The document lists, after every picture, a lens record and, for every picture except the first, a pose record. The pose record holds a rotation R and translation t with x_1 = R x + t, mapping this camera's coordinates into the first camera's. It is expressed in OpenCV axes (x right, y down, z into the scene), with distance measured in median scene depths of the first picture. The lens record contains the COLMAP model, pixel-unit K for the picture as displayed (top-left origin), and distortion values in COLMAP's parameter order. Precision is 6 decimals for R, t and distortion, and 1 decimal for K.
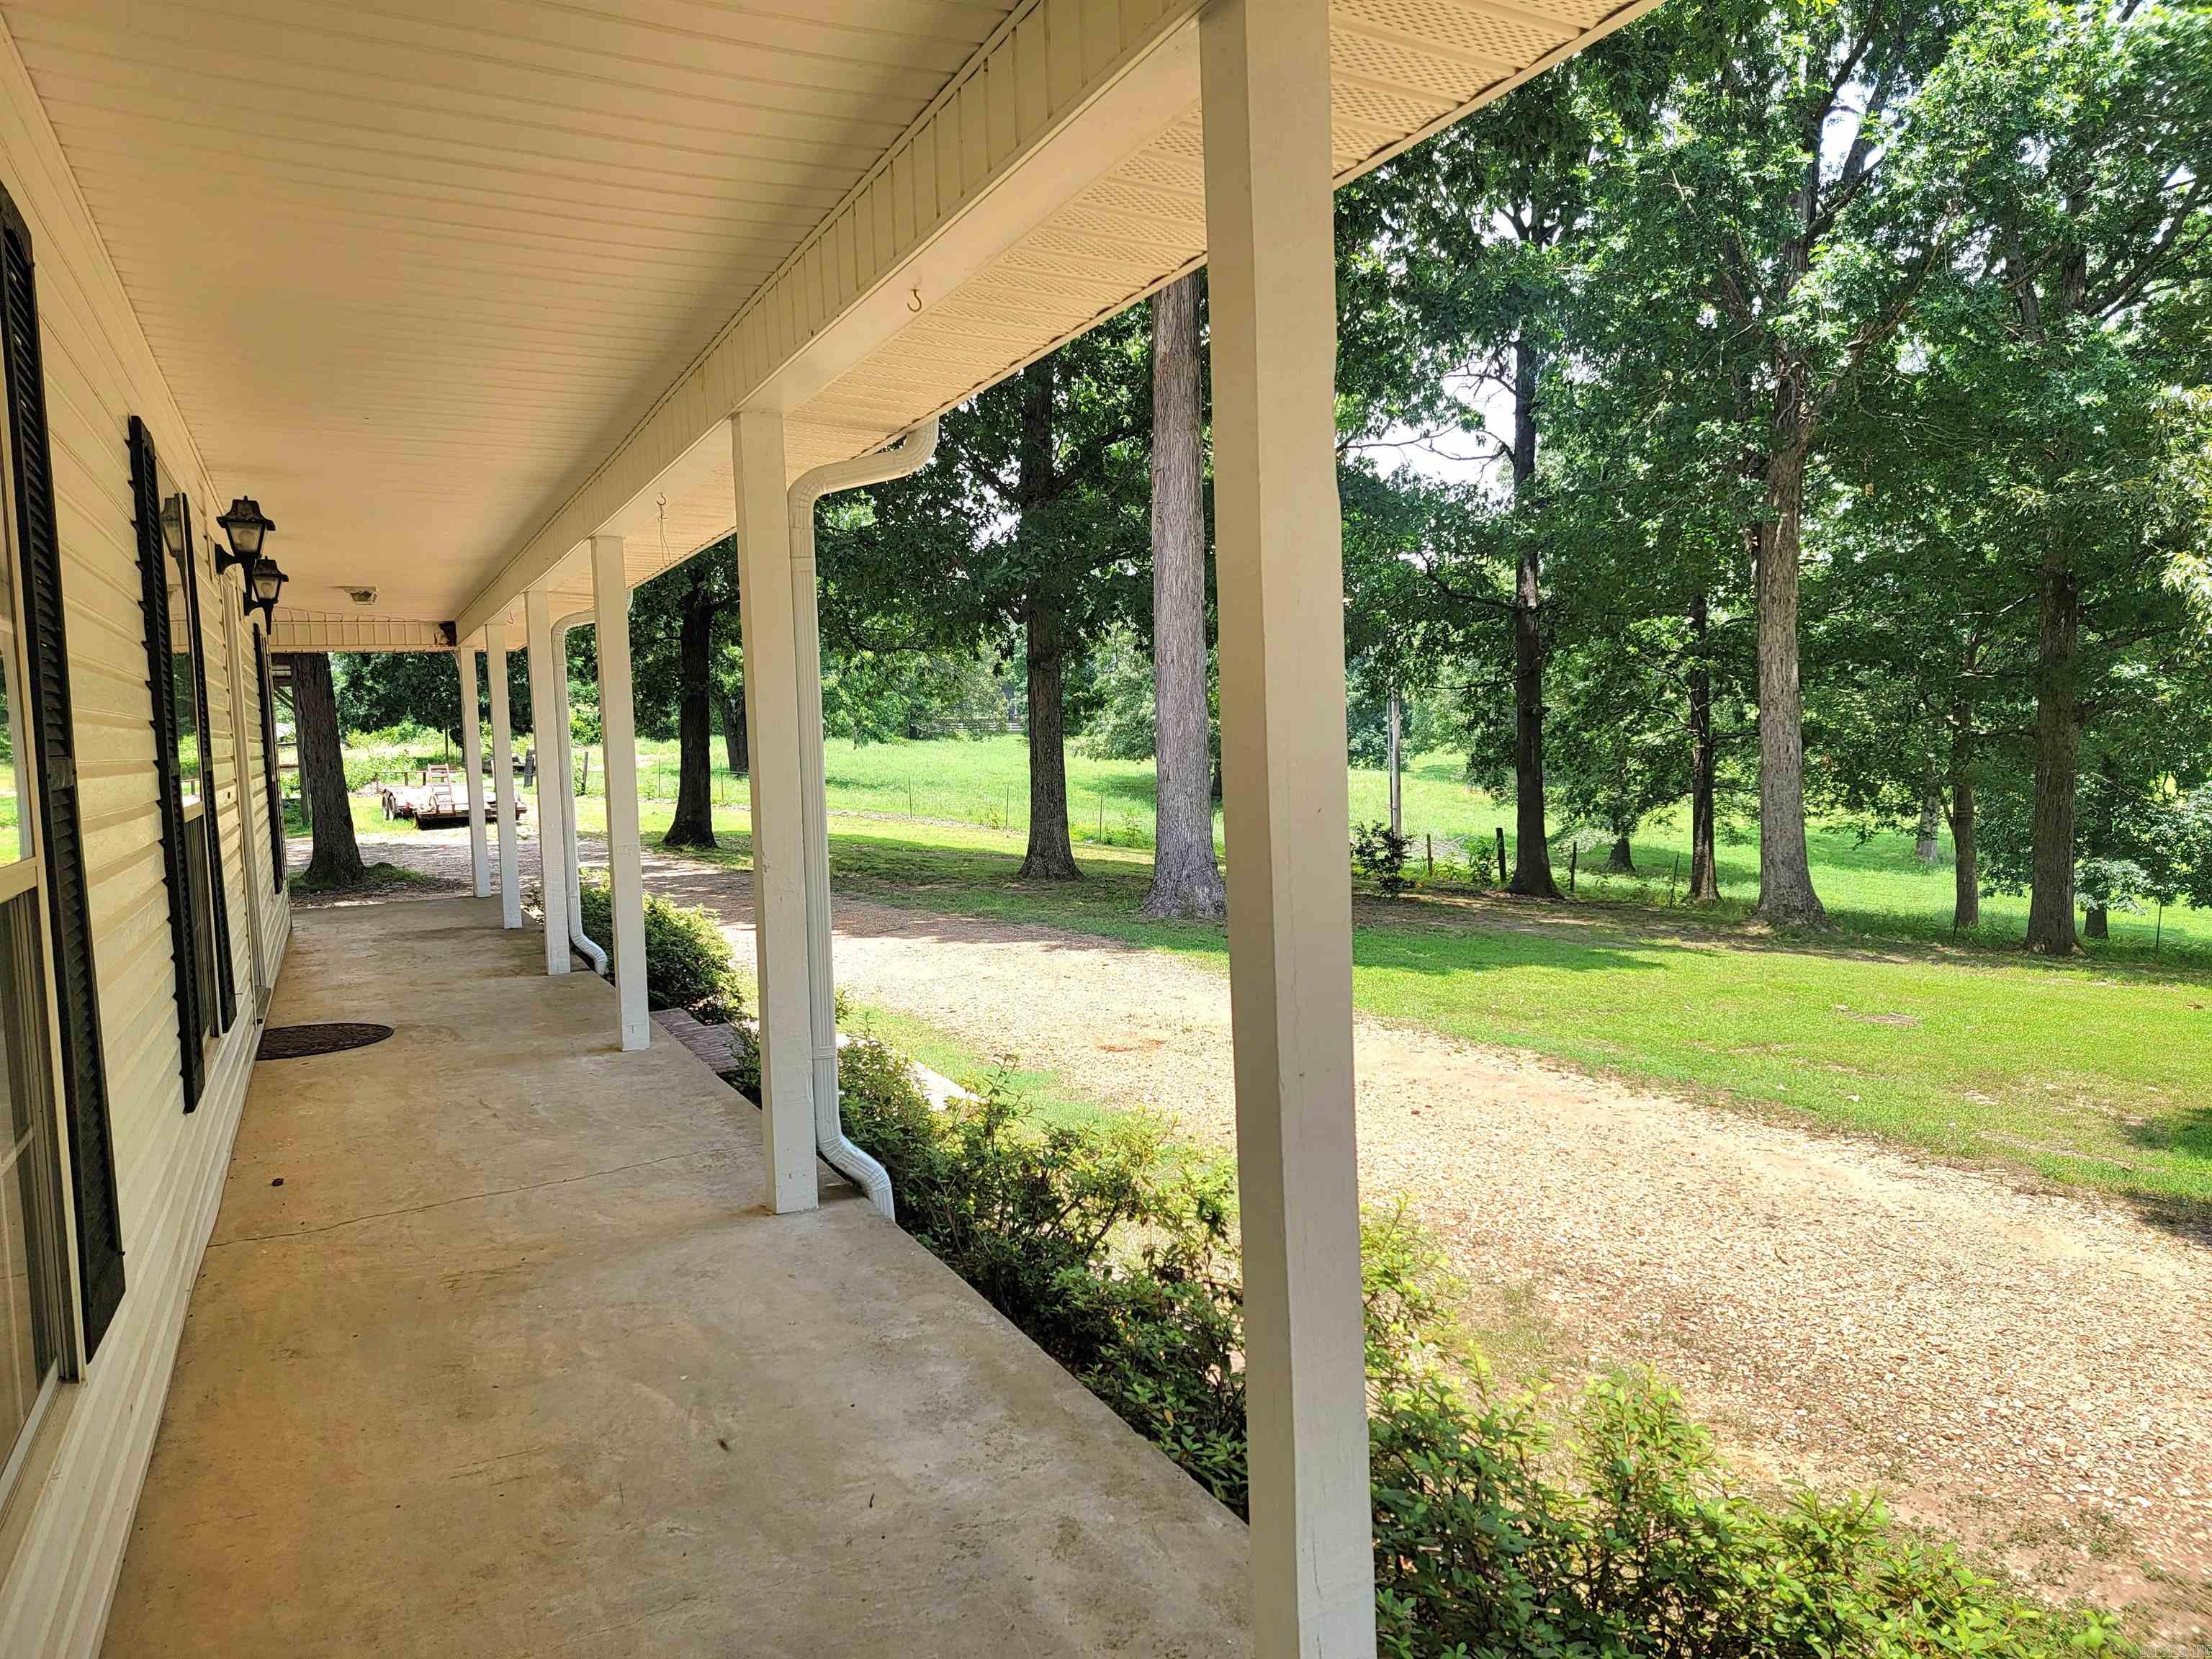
lens RADIAL K [[1527.6, 0, 1106.0], [0, 1527.6, 829.5], [0, 0, 1]] dist [0.087526, -0.083375]
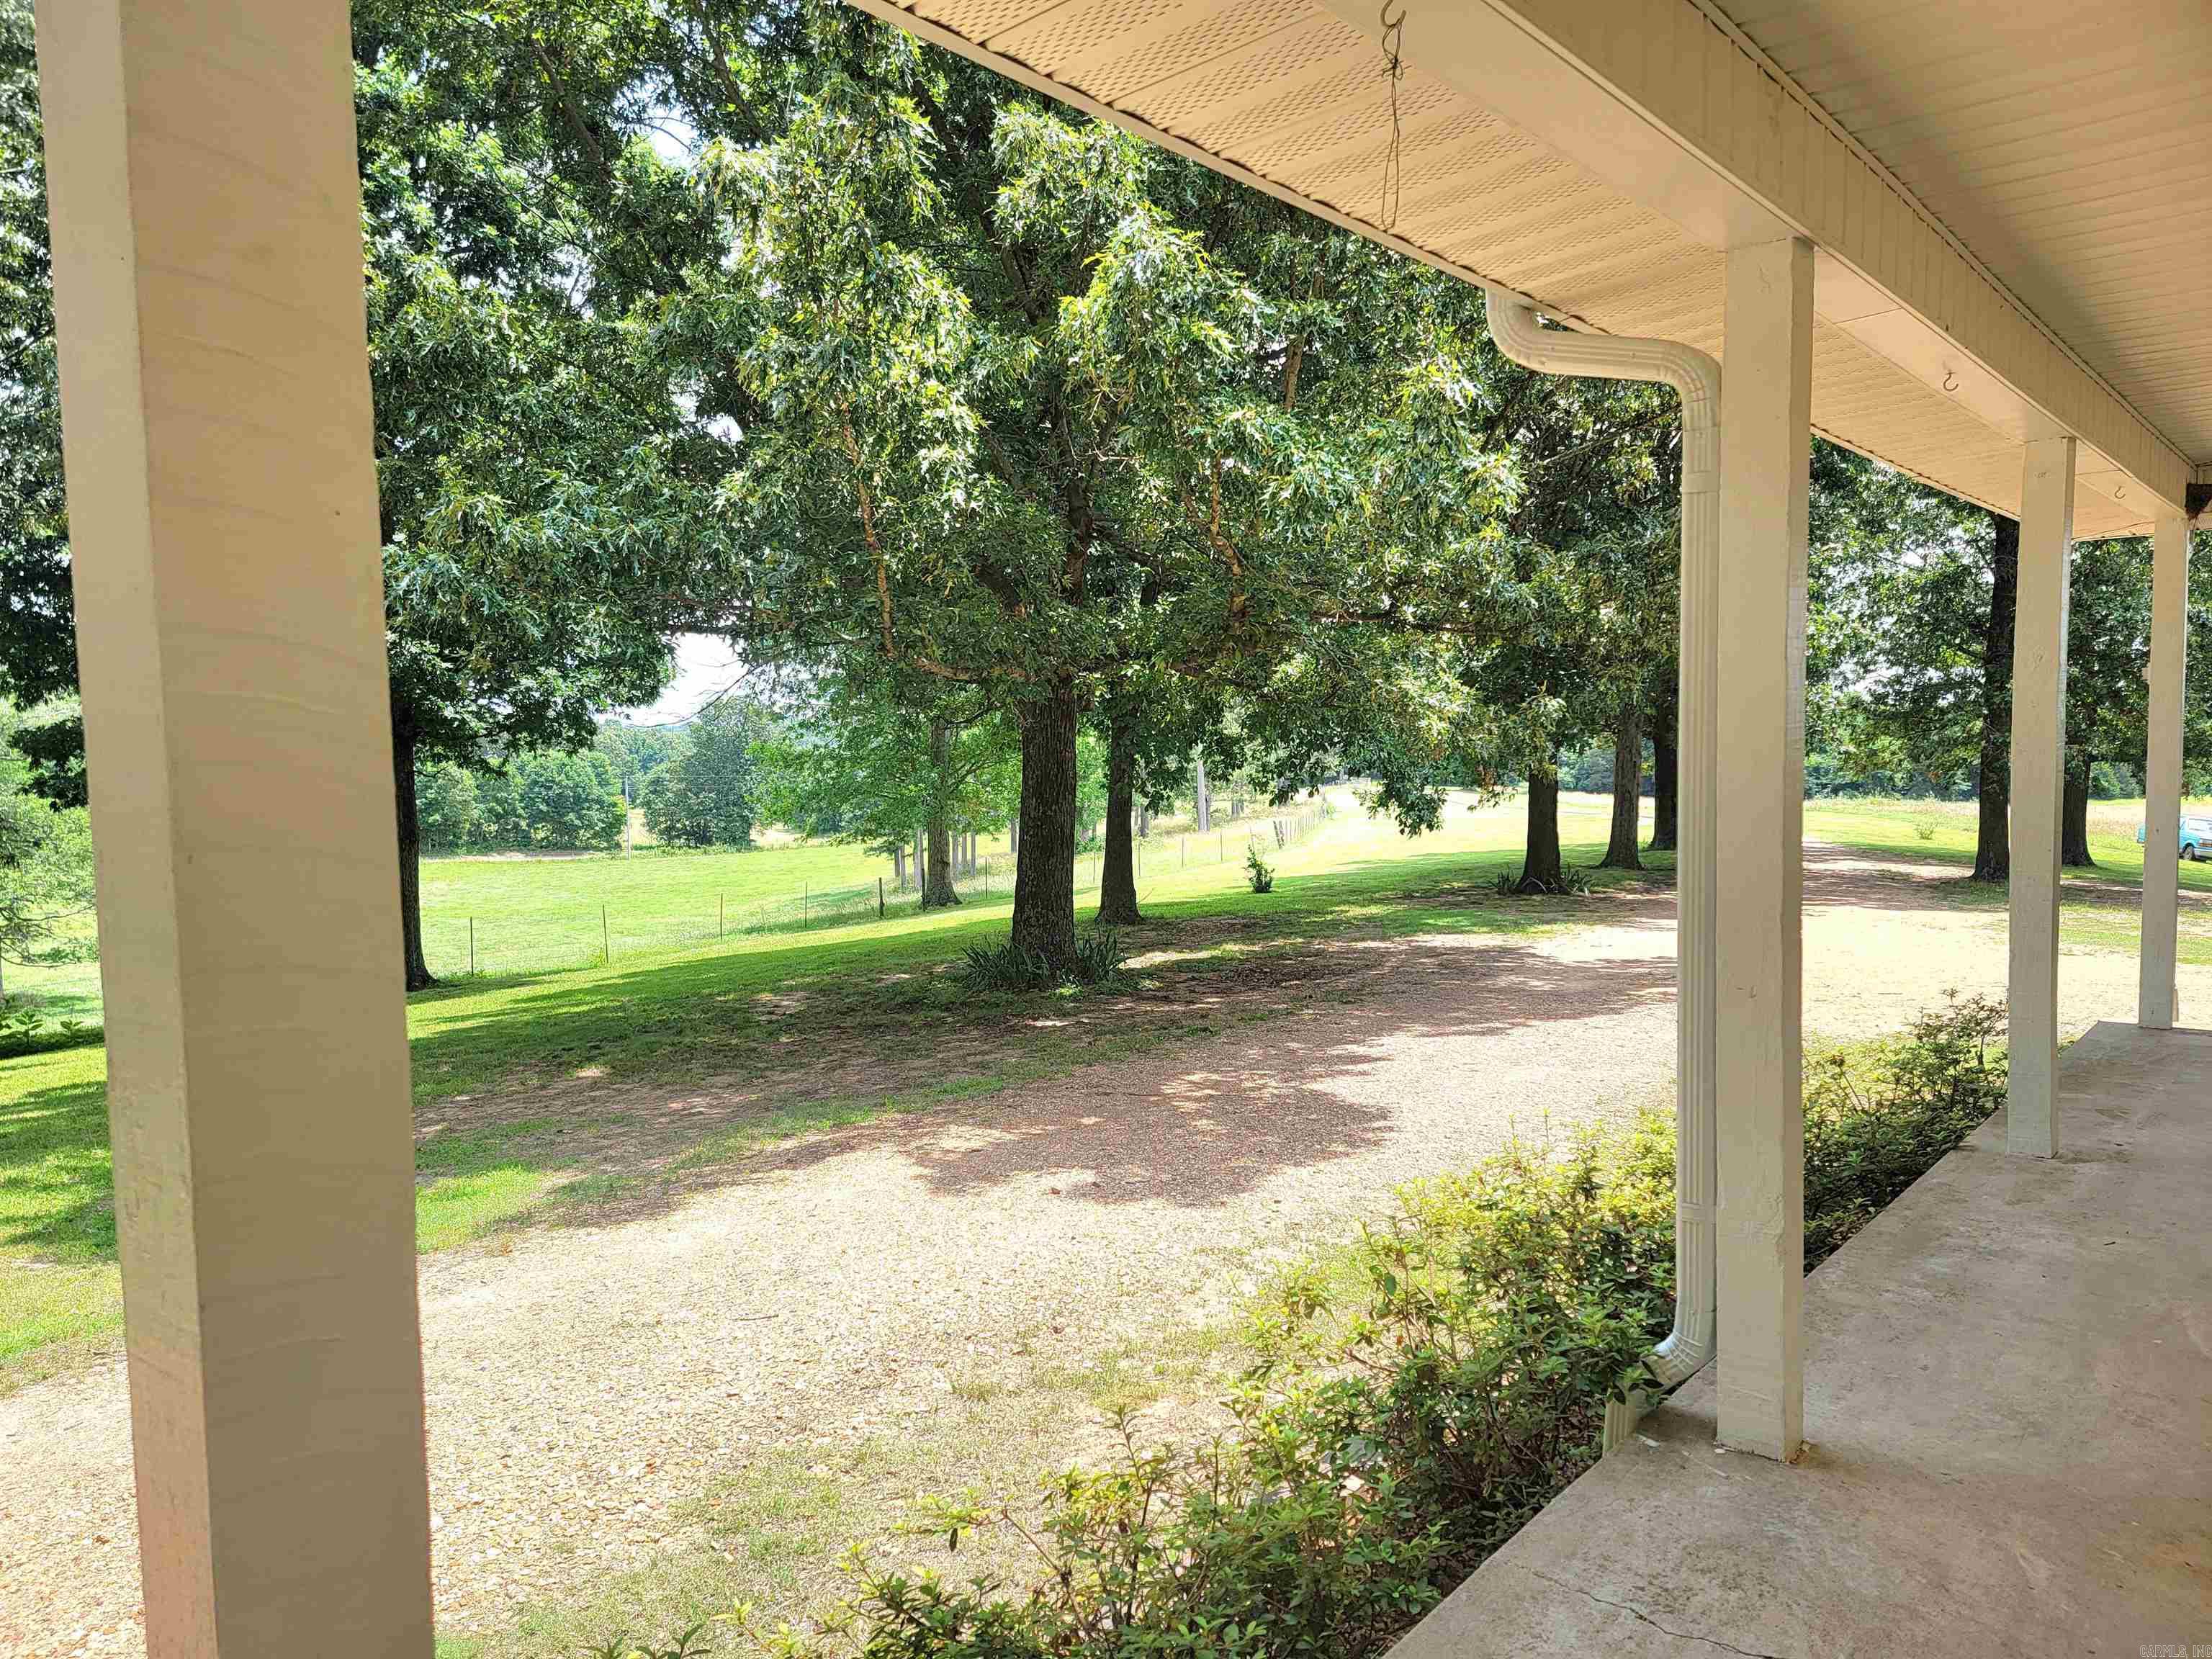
lens RADIAL K [[1527.6, 0, 1106.0], [0, 1527.6, 829.5], [0, 0, 1]] dist [0.087526, -0.083375]
pose [[-0.389328, -0.012356, 0.921016, -0.964146], [0.093811, 0.994179, 0.052992, -0.109752], [-0.916310, 0.107032, -0.385903, 2.024677]]
